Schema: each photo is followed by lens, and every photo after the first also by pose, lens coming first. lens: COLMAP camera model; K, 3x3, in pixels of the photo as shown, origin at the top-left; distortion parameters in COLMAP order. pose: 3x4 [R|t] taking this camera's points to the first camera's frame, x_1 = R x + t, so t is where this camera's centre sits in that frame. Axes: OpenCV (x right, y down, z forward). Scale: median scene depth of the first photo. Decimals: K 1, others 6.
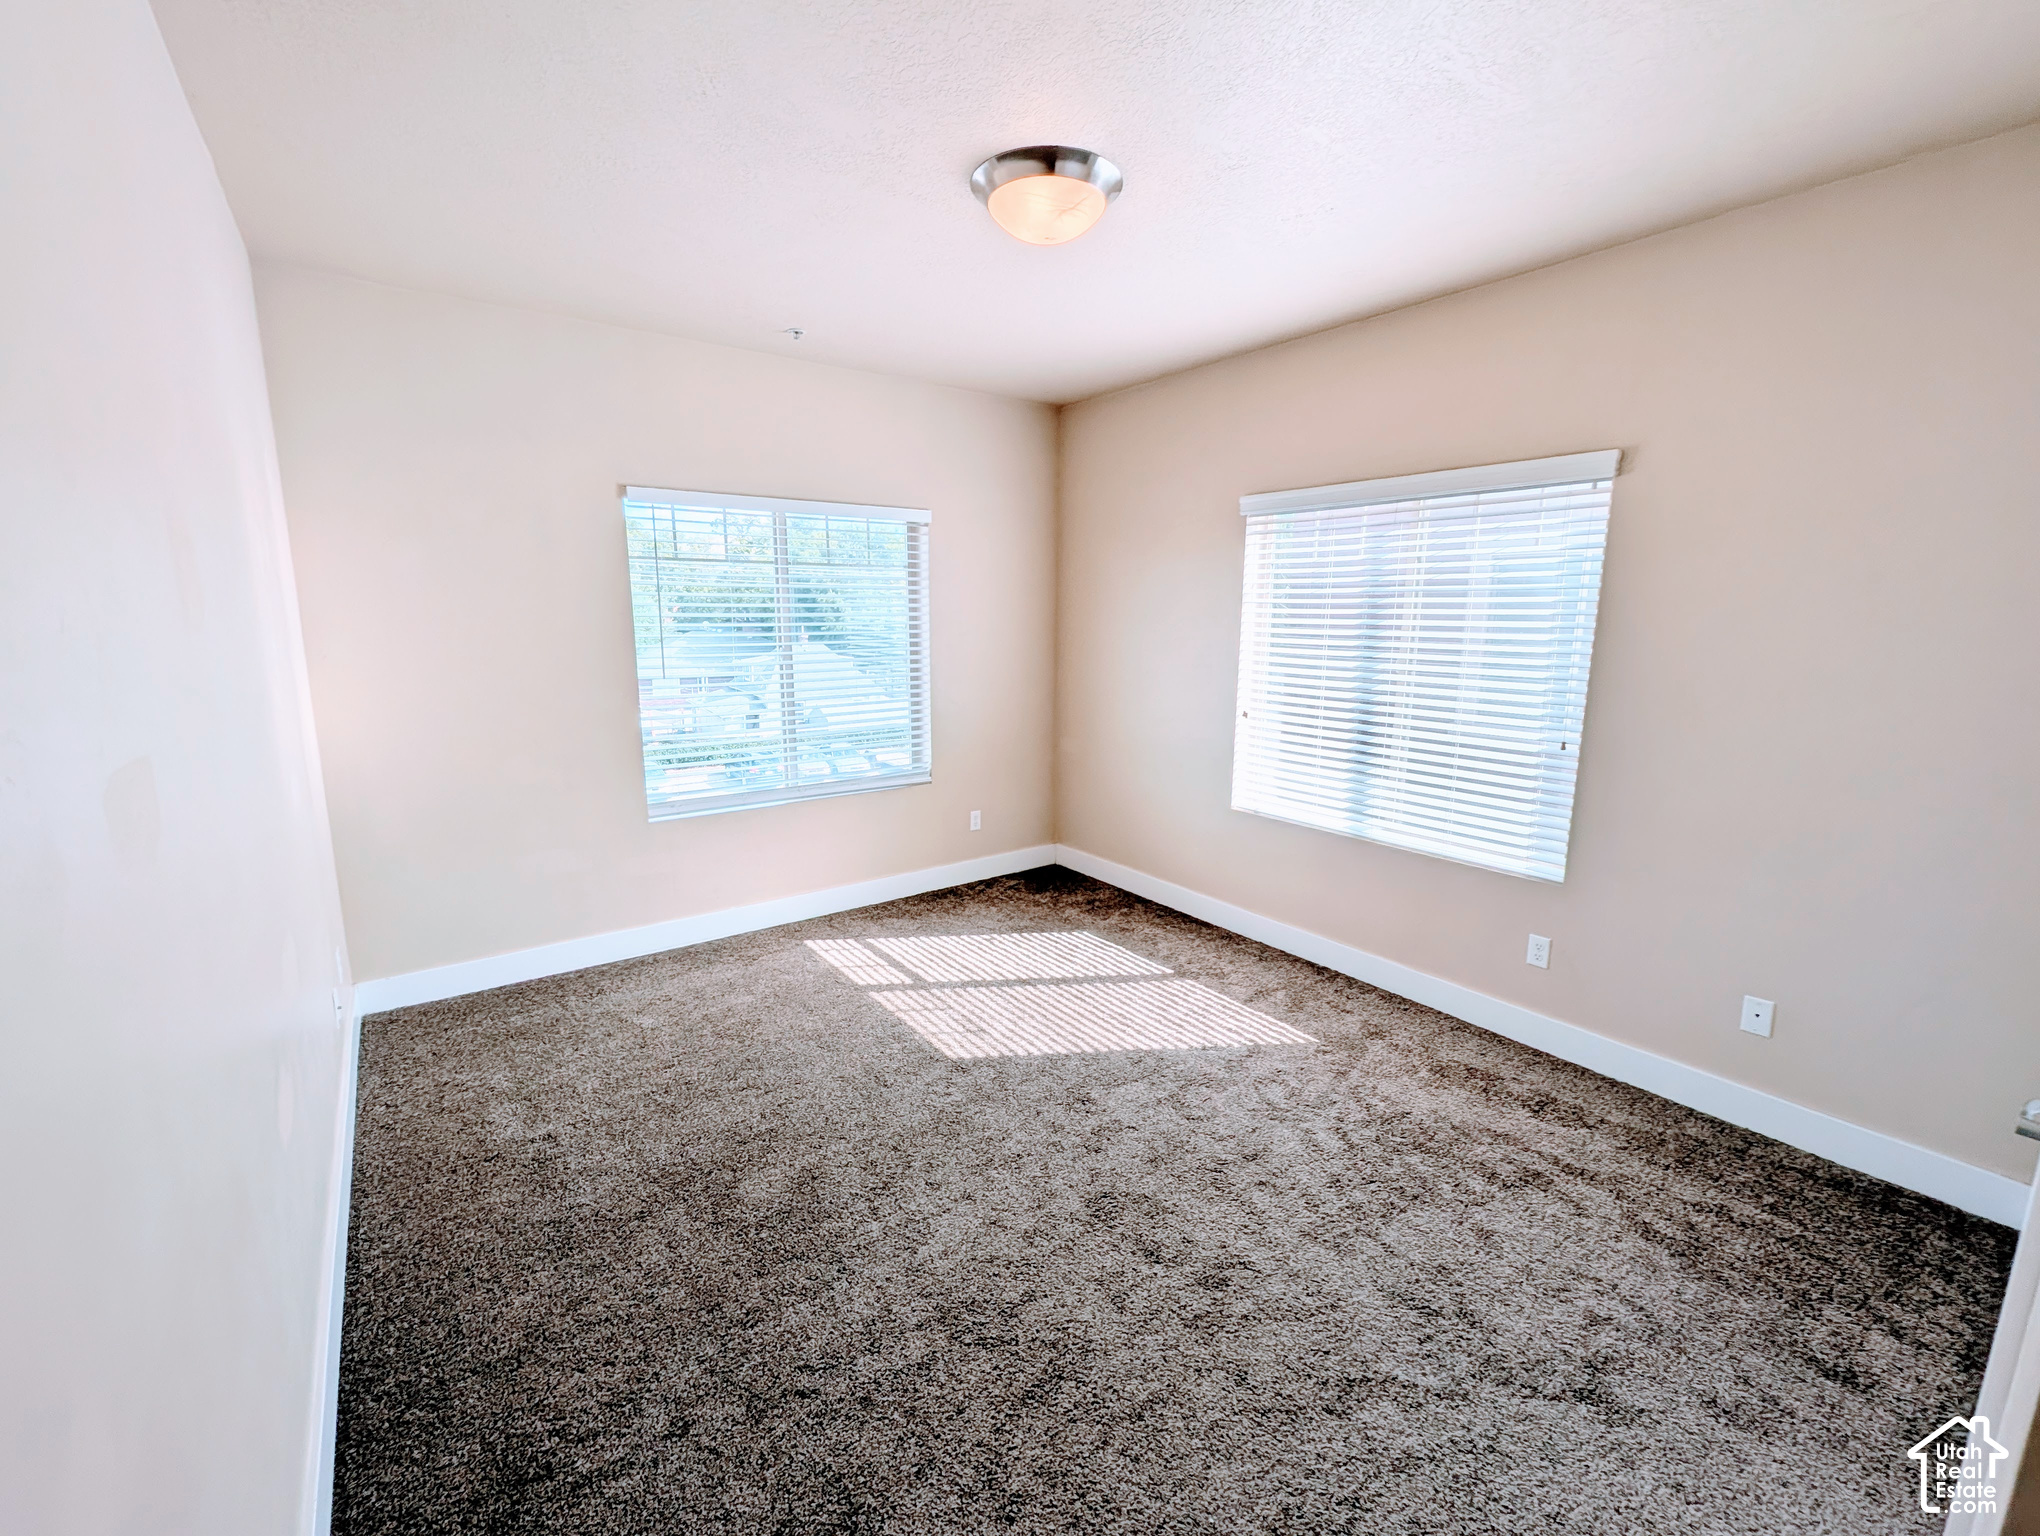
lens RADIAL K [[849.6, 0, 1026.0], [0, 849.6, 765.3], [0, 0, 1]] dist [0.000850, -0.001005]
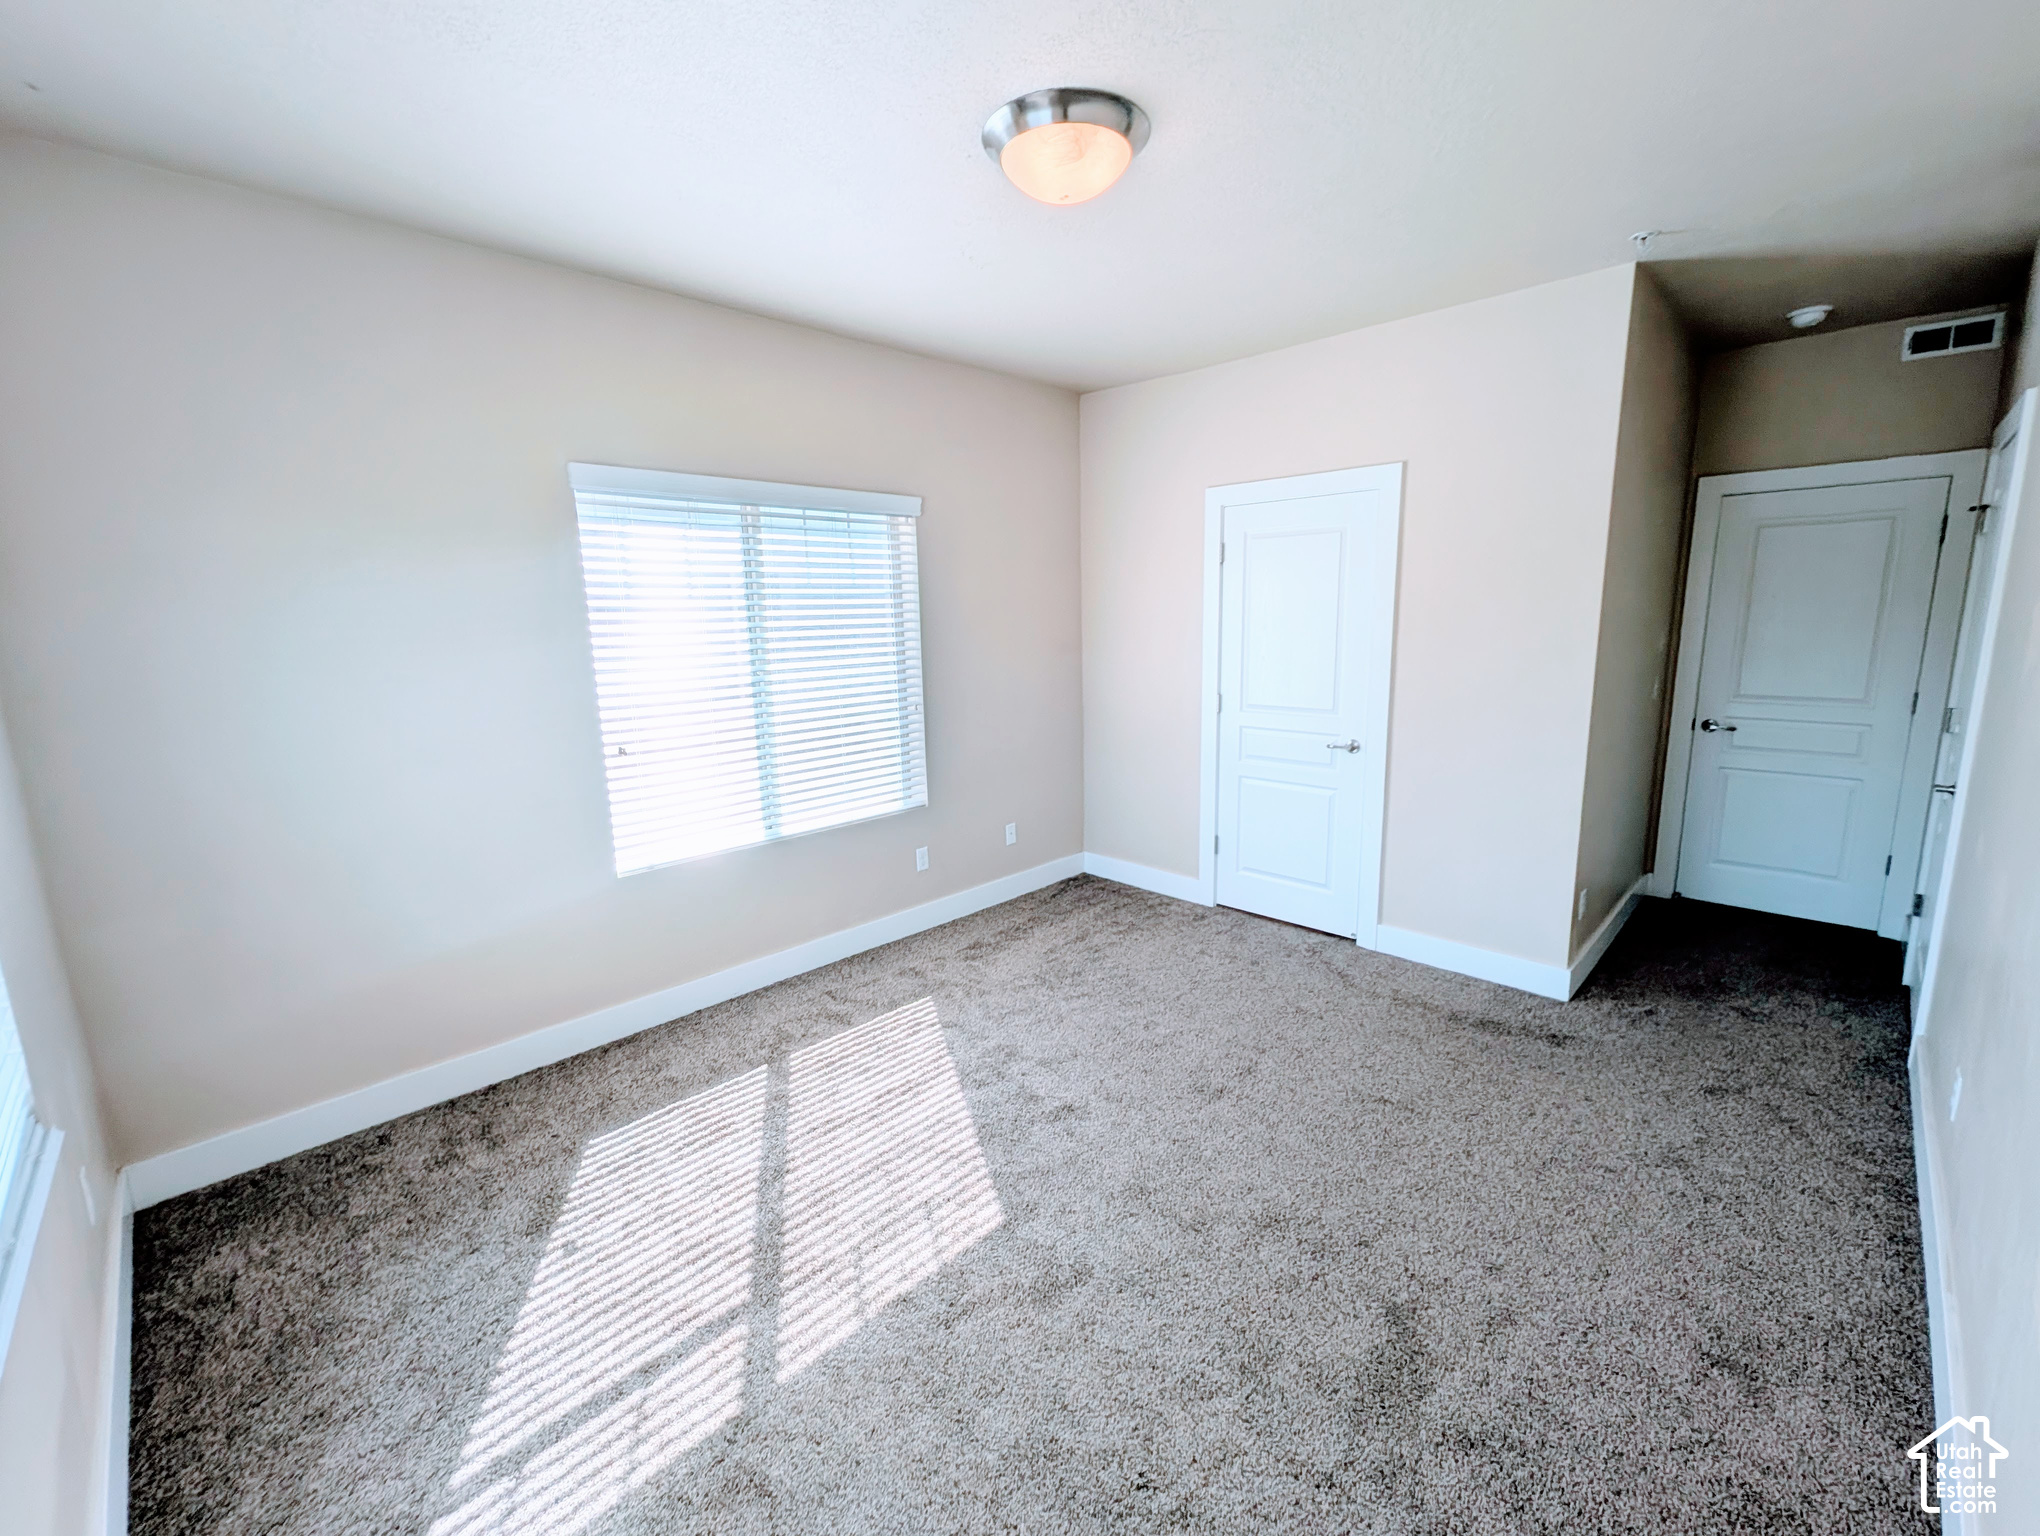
lens RADIAL K [[849.6, 0, 1022.5], [0, 849.6, 764.1], [0, 0, 1]] dist [0.000850, -0.001005]
pose [[-0.152008, -0.176710, 0.972454, -0.650579], [0.202199, 0.957519, 0.205603, -0.157799], [-0.967476, 0.227883, -0.109820, 0.869717]]
